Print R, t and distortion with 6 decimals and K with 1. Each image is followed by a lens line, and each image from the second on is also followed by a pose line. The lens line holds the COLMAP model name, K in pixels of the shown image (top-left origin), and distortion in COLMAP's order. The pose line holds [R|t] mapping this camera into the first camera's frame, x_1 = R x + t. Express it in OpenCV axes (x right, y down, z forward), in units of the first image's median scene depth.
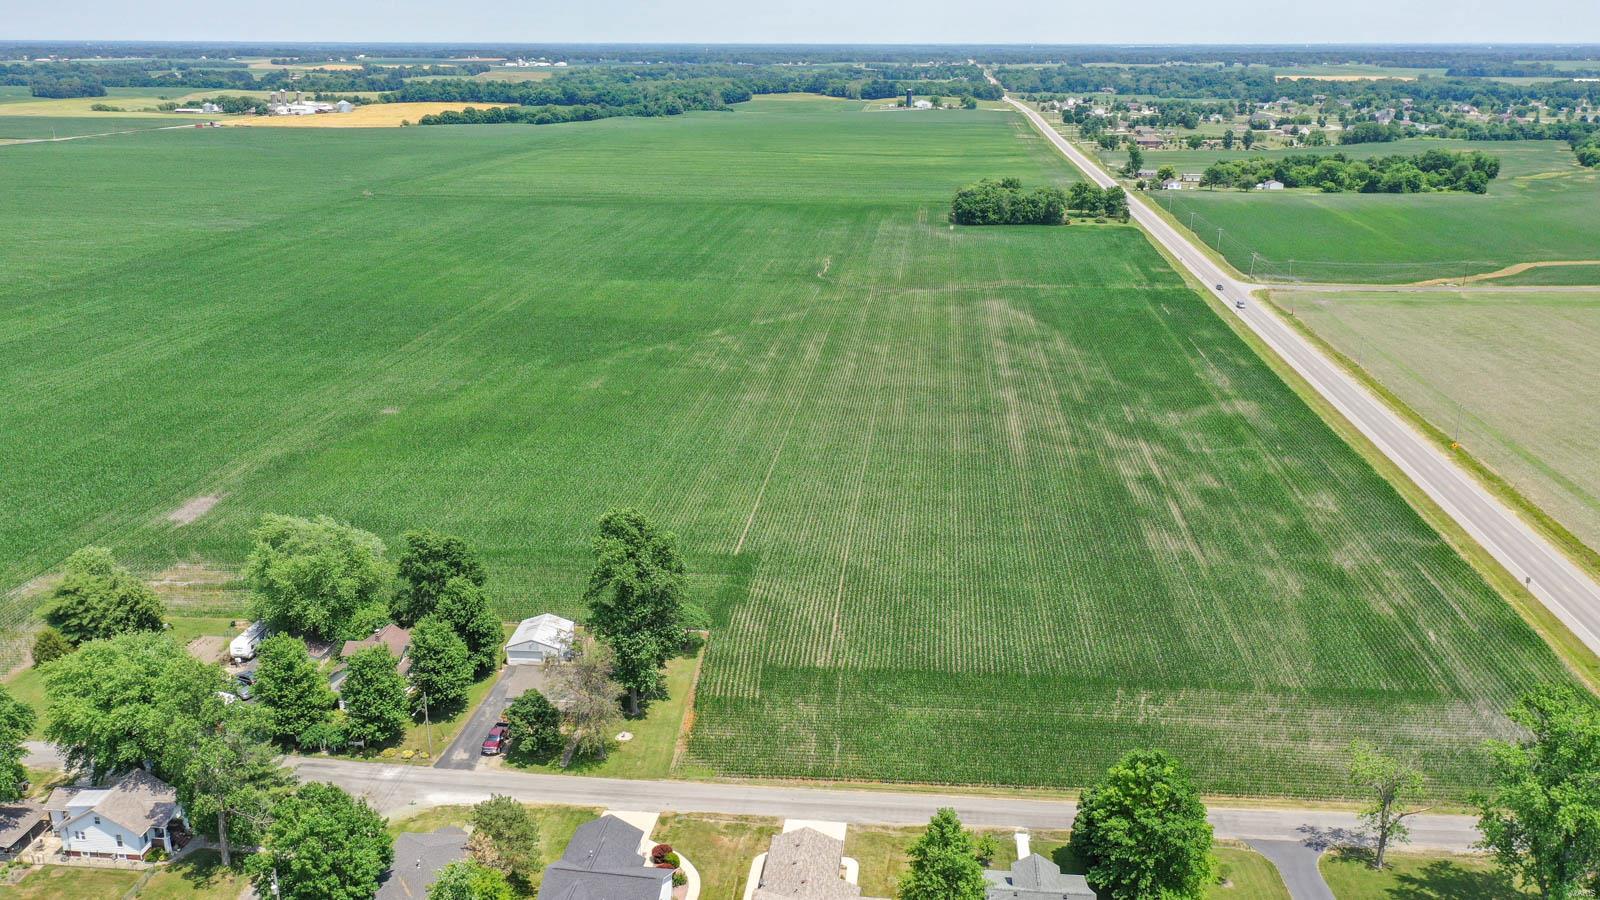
lens RADIAL K [[1282.5, 0, 800.0], [0, 1282.5, 450.0], [0, 0, 1]] dist [0.007051, -0.003600]
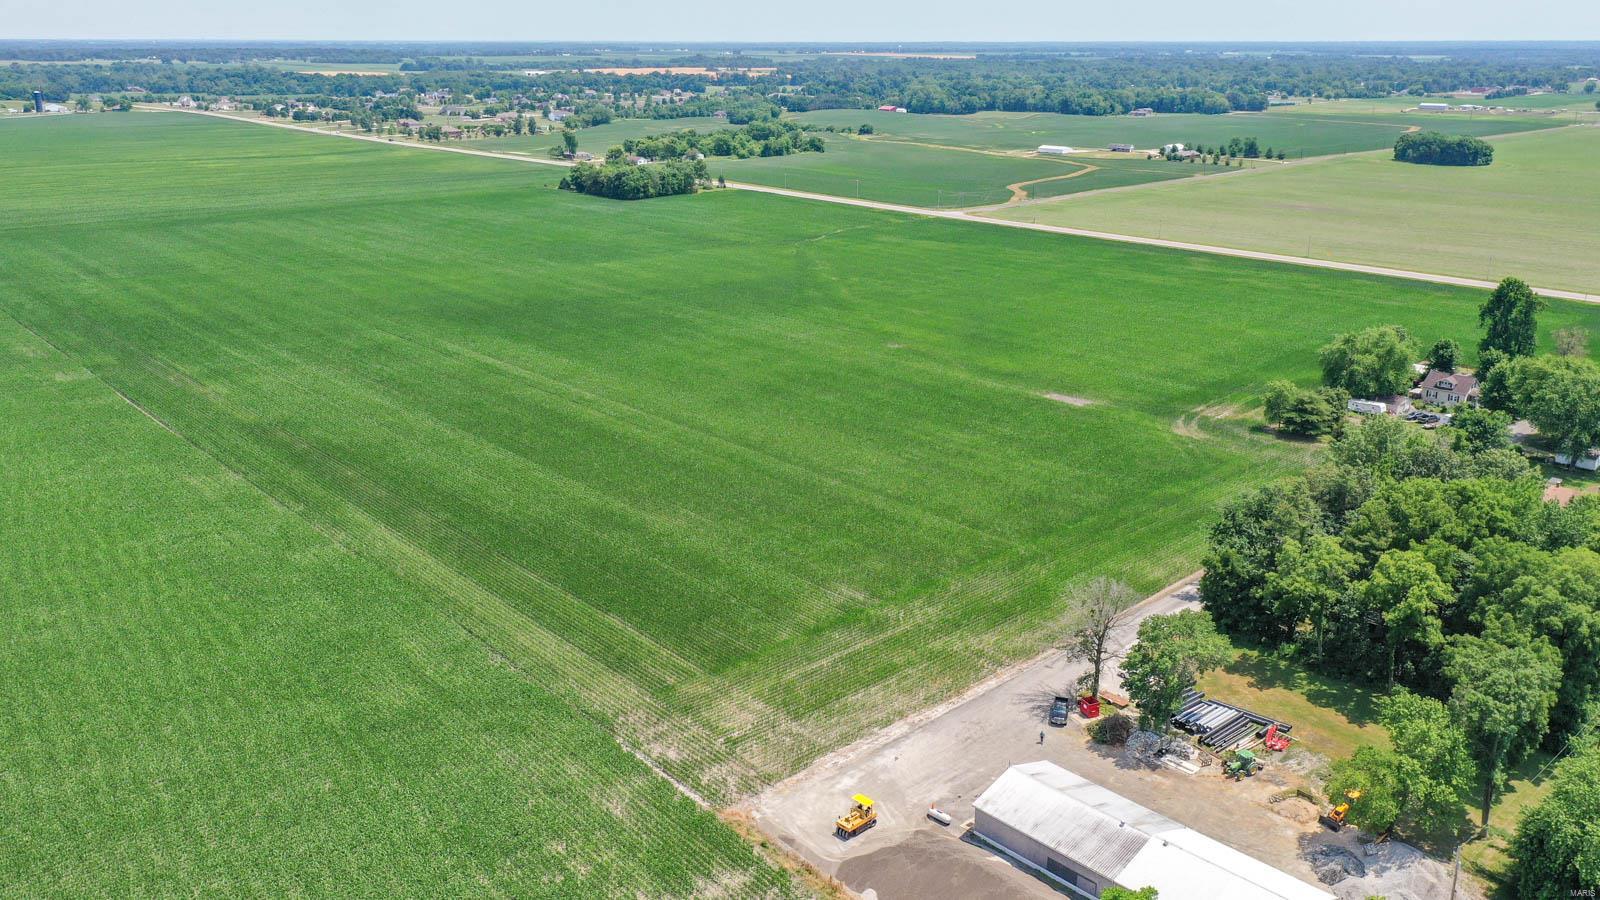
lens RADIAL K [[1312.3, 0, 800.0], [0, 1312.3, 450.0], [0, 0, 1]] dist [0.004484, -0.000284]
pose [[0.652429, -0.223213, 0.724233, -0.283769], [0.225874, 0.969482, 0.095320, -0.016190], [-0.723407, 0.101395, 0.682936, 0.051219]]
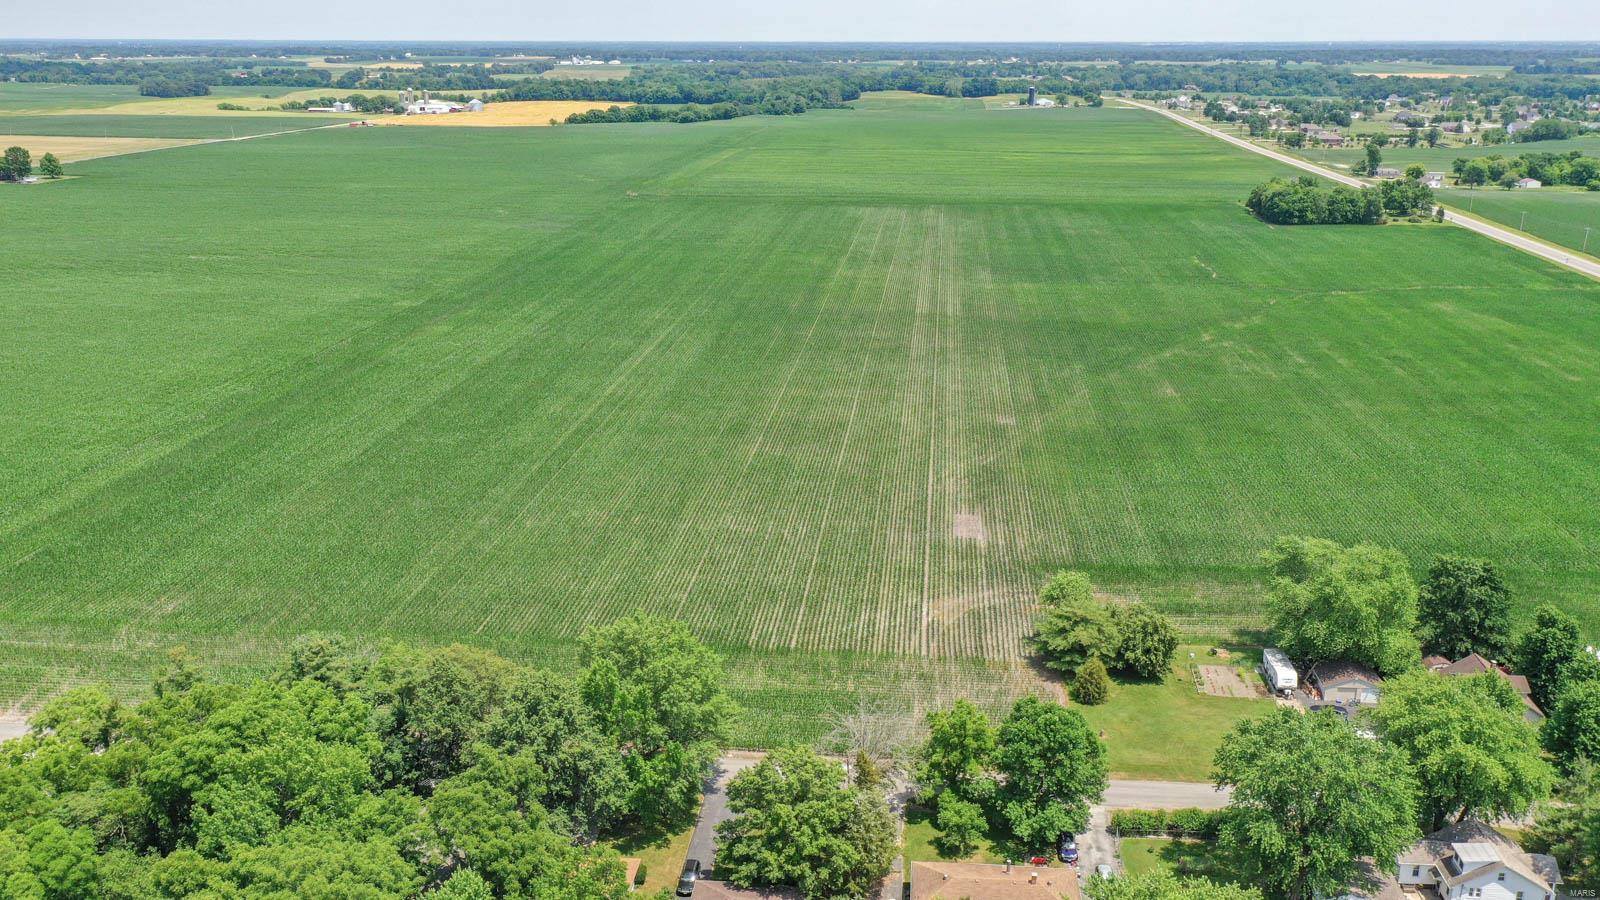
lens RADIAL K [[1282.5, 0, 800.0], [0, 1282.5, 450.0], [0, 0, 1]] dist [0.007051, -0.003600]
pose [[0.999977, -0.002709, 0.006286, -0.105156], [0.002700, 0.999995, 0.001355, -0.002157], [-0.006290, -0.001338, 0.999979, 0.007680]]
